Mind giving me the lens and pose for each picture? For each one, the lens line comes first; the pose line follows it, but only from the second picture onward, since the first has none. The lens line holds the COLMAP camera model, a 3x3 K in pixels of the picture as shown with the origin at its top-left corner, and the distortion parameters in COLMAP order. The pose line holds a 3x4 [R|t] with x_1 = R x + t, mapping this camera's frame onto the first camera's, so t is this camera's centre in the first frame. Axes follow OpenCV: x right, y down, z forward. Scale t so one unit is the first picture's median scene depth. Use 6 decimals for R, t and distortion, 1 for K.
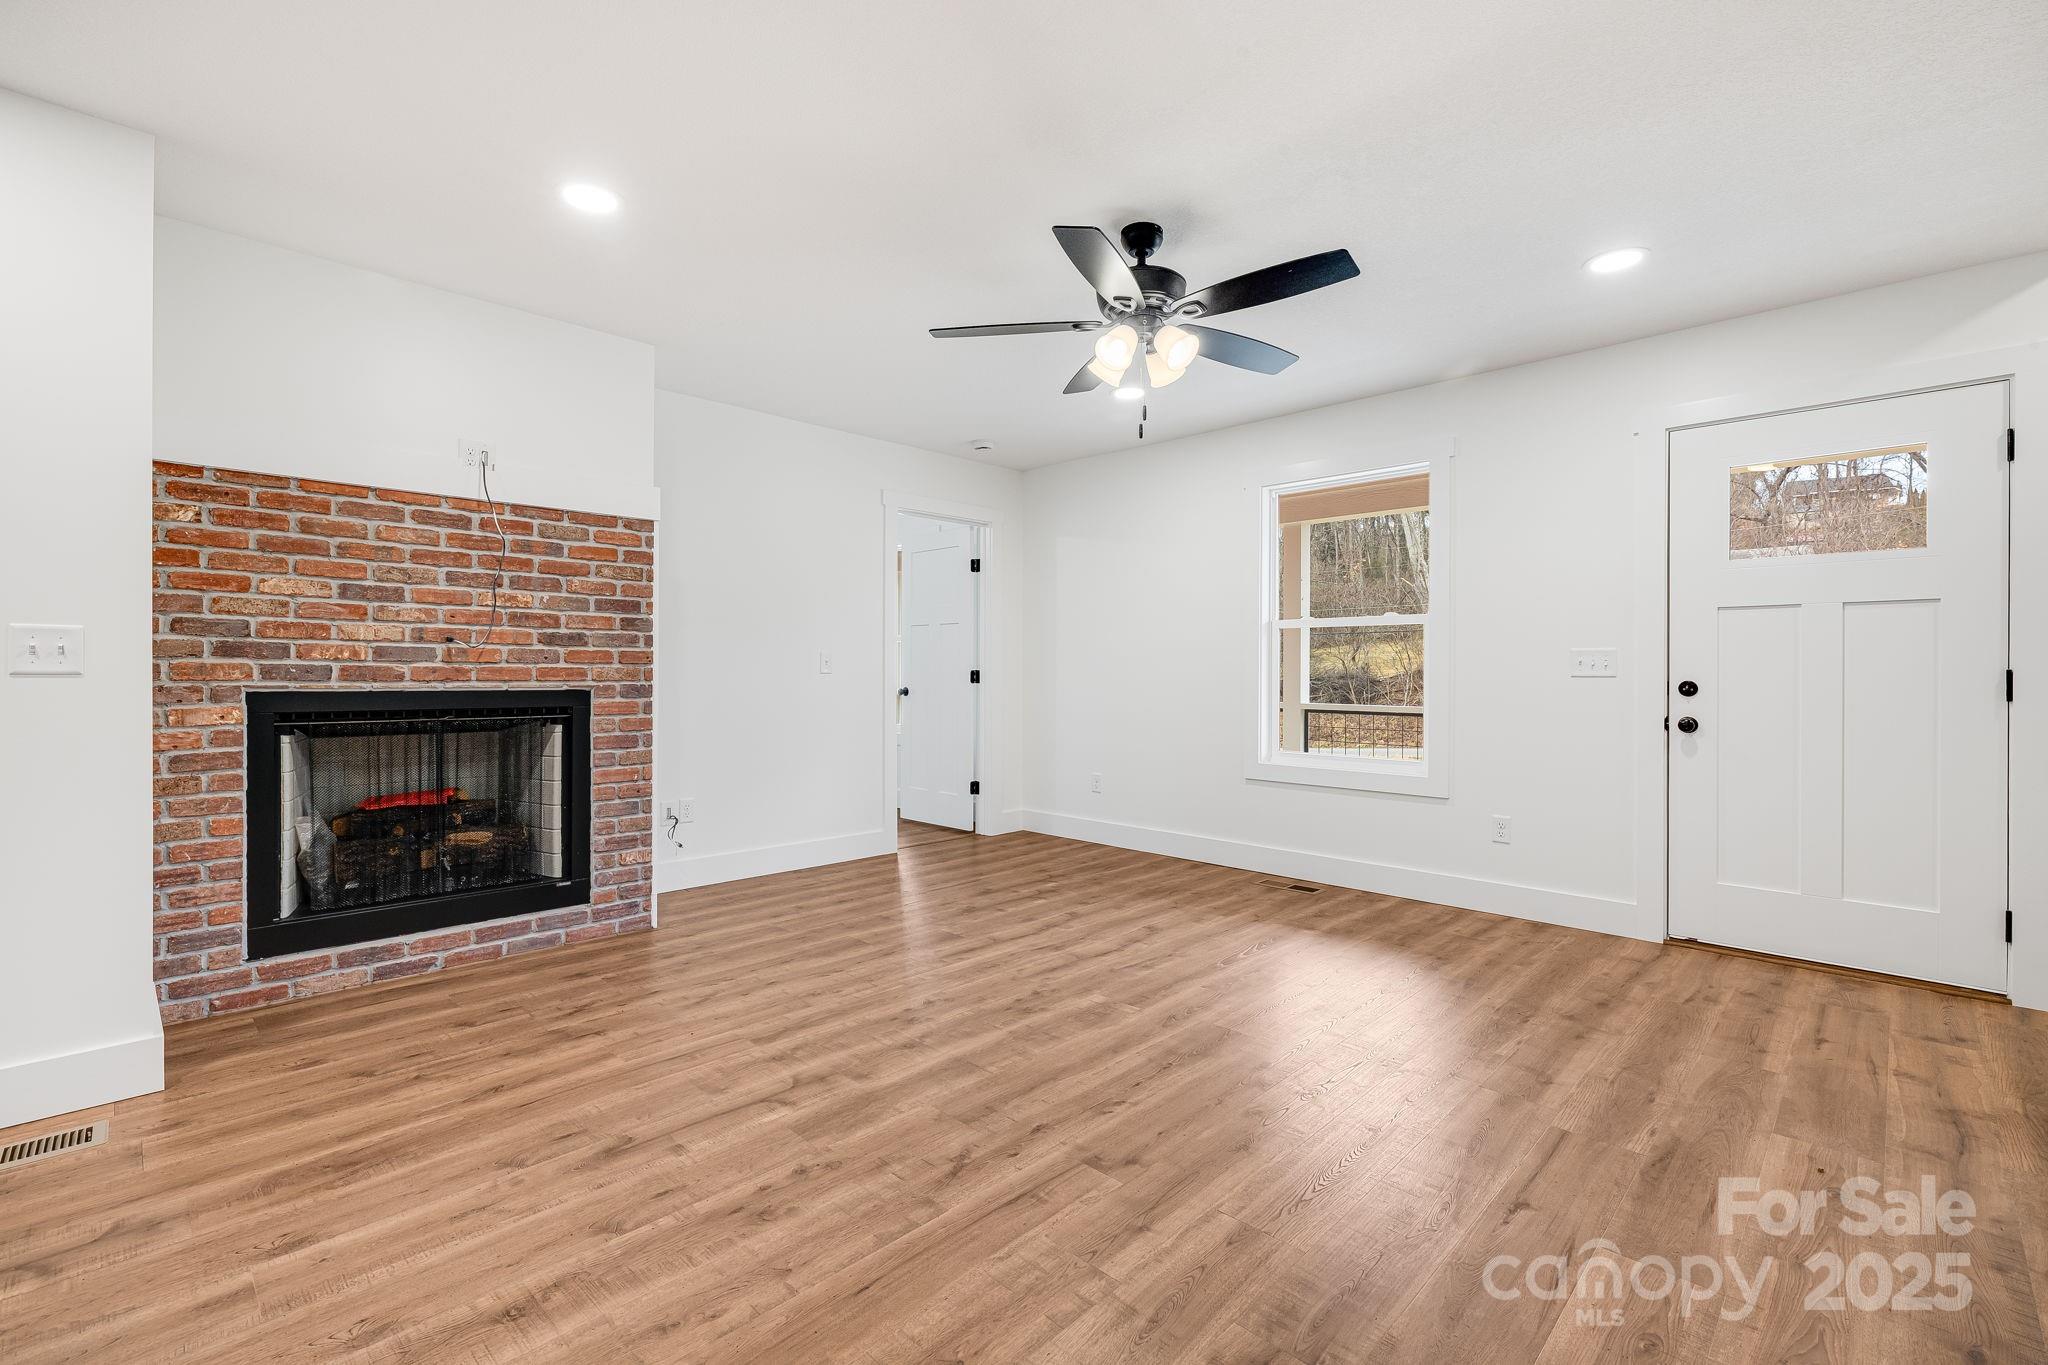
lens RADIAL K [[905.5, 0, 1022.1], [0, 905.5, 672.9], [0, 0, 1]] dist [-0.001710, 0.000601]
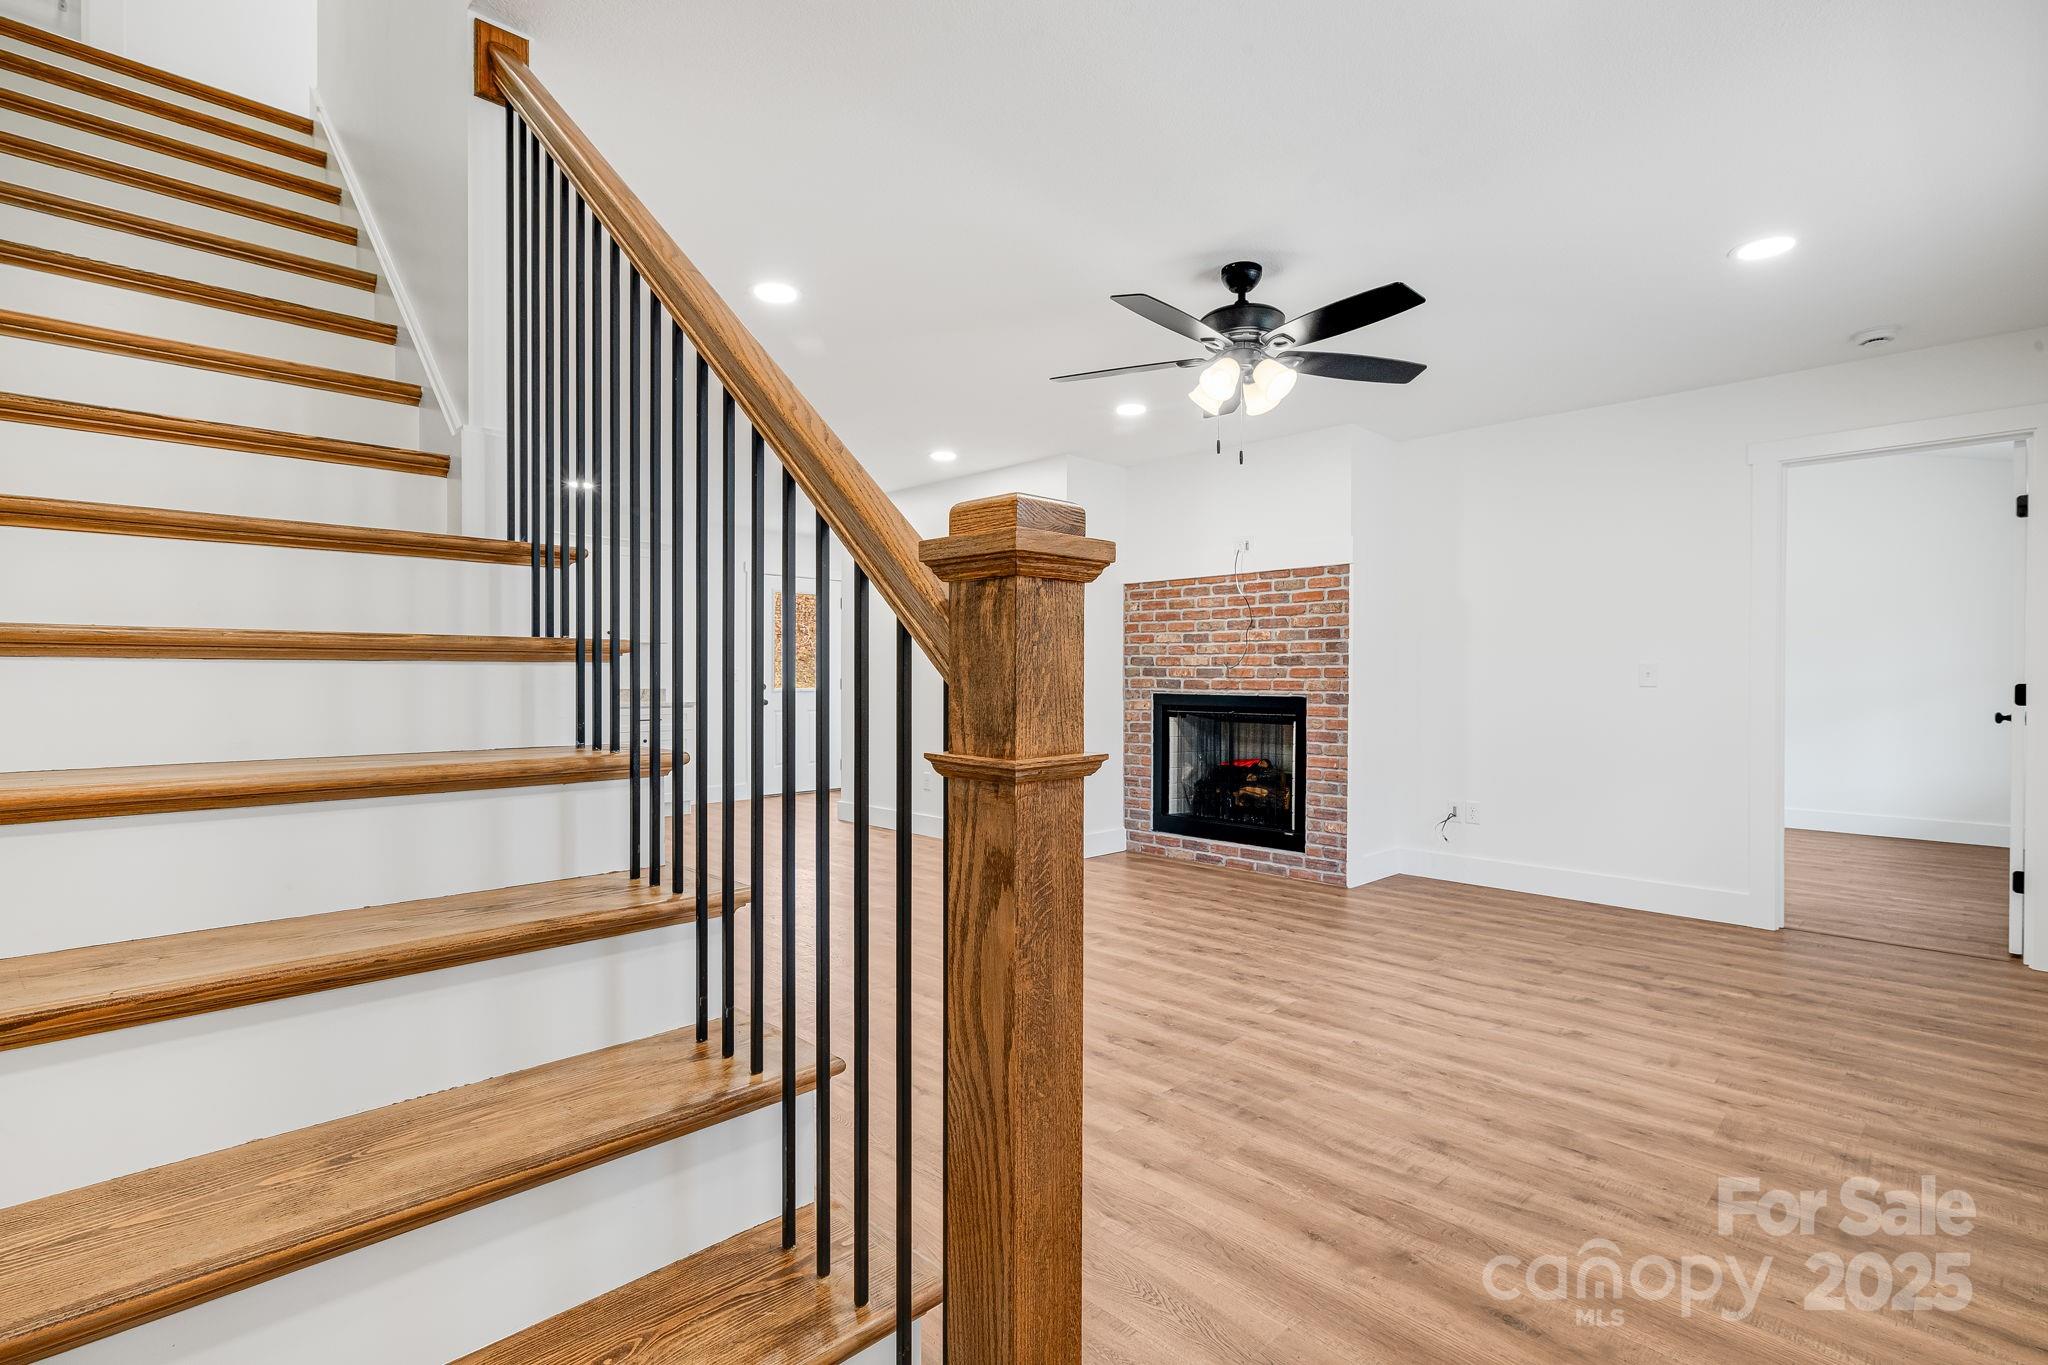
lens RADIAL K [[973.9, 0, 1019.5], [0, 973.9, 683.0], [0, 0, 1]] dist [0.001465, 0.000518]
pose [[-0.022206, 0.000318, -0.999753, 1.063527], [-0.004976, 0.999988, 0.000428, -0.000882], [0.999741, 0.004984, -0.022204, 0.637944]]
